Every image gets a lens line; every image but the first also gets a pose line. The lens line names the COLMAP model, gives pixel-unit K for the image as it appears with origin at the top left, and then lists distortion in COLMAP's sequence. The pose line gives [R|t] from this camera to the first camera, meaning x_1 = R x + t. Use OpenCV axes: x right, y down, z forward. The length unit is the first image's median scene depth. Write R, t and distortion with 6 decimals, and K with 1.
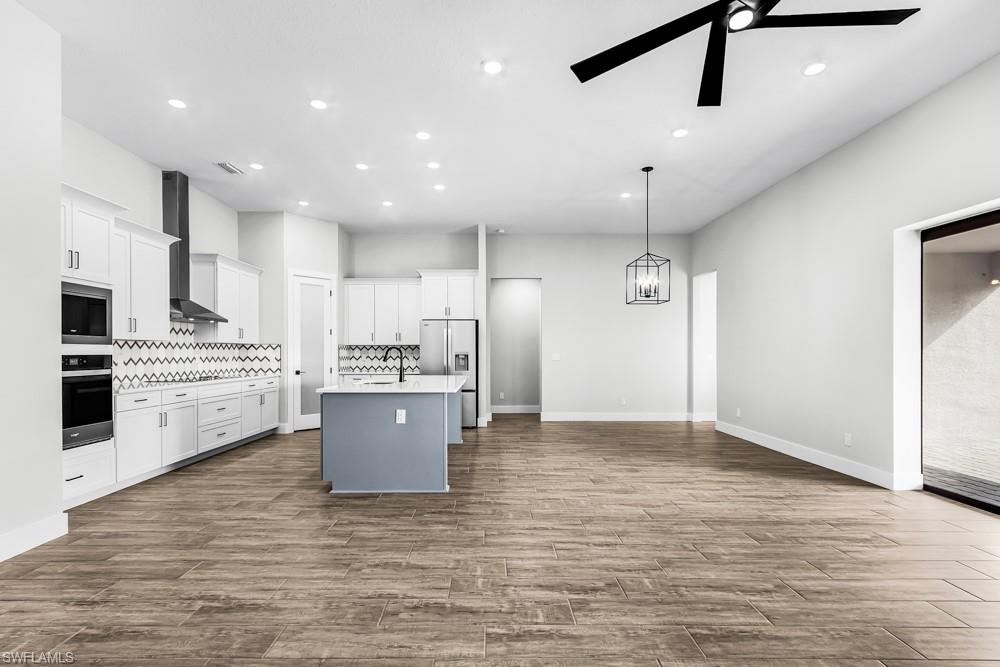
lens RADIAL K [[465.9, 0, 488.4], [0, 465.9, 359.9], [0, 0, 1]] dist [0.007220, -0.002358]
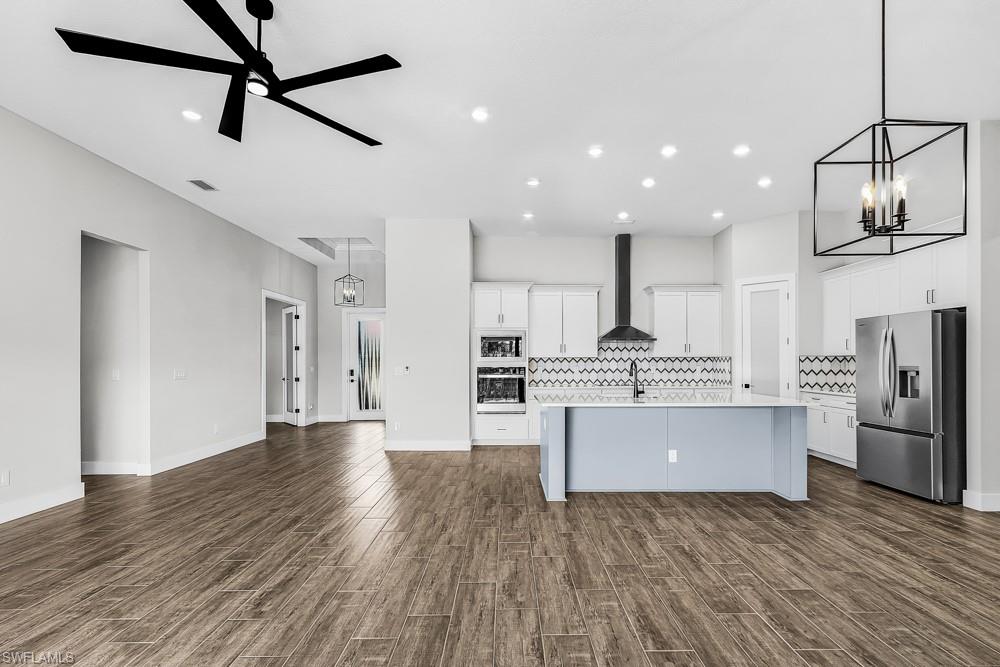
lens RADIAL K [[465.9, 0, 514.2], [0, 465.9, 360.9], [0, 0, 1]] dist [0.007220, -0.002358]
pose [[0.017811, -0.002620, -0.999838, 0.854559], [-0.011869, 0.999926, -0.002831, -0.025153], [0.999771, 0.011917, 0.017779, 0.800985]]
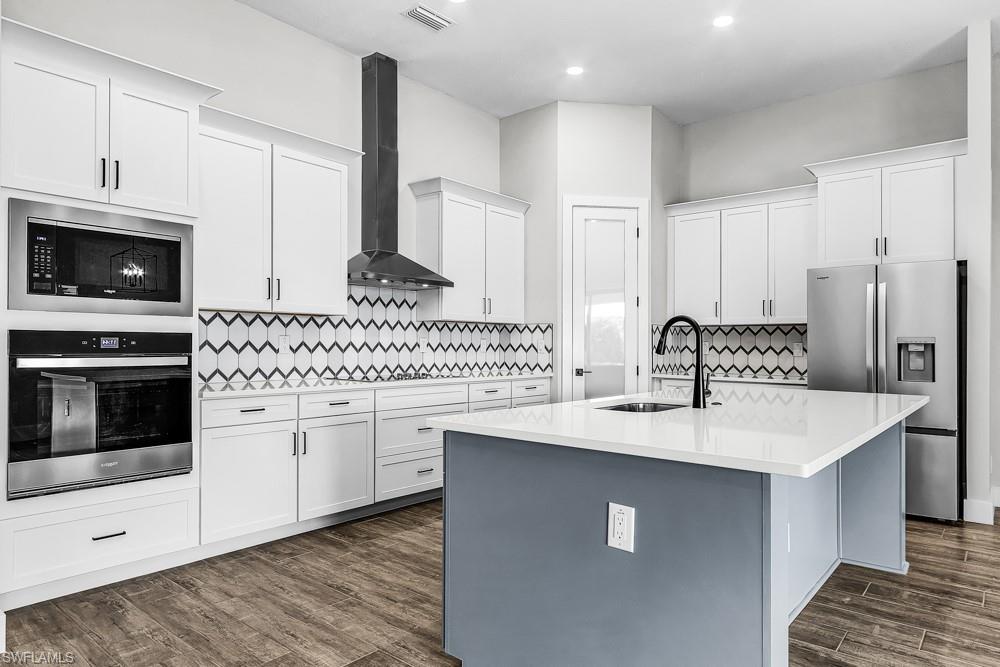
lens RADIAL K [[609.5, 0, 512.8], [0, 609.5, 342.7], [0, 0, 1]] dist [0.002447, 0.002306]
pose [[0.776599, 0.005600, -0.629971, 0.011534], [-0.018030, 0.999748, -0.013338, 0.003279], [0.629738, 0.021717, 0.776504, 0.561340]]
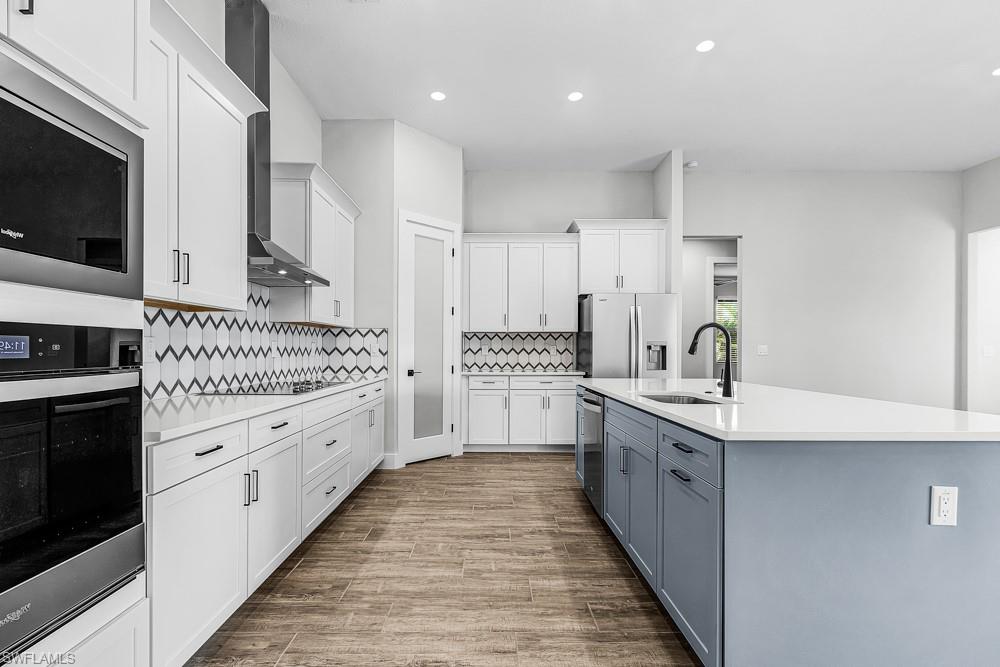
lens RADIAL K [[465.9, 0, 490.7], [0, 465.9, 348.9], [0, 0, 1]] dist [0.007220, -0.002358]
pose [[0.999991, 0.002185, 0.003615, -0.477615], [-0.002130, 0.999880, -0.015340, 0.005997], [-0.003648, 0.015332, 0.999876, 0.567980]]
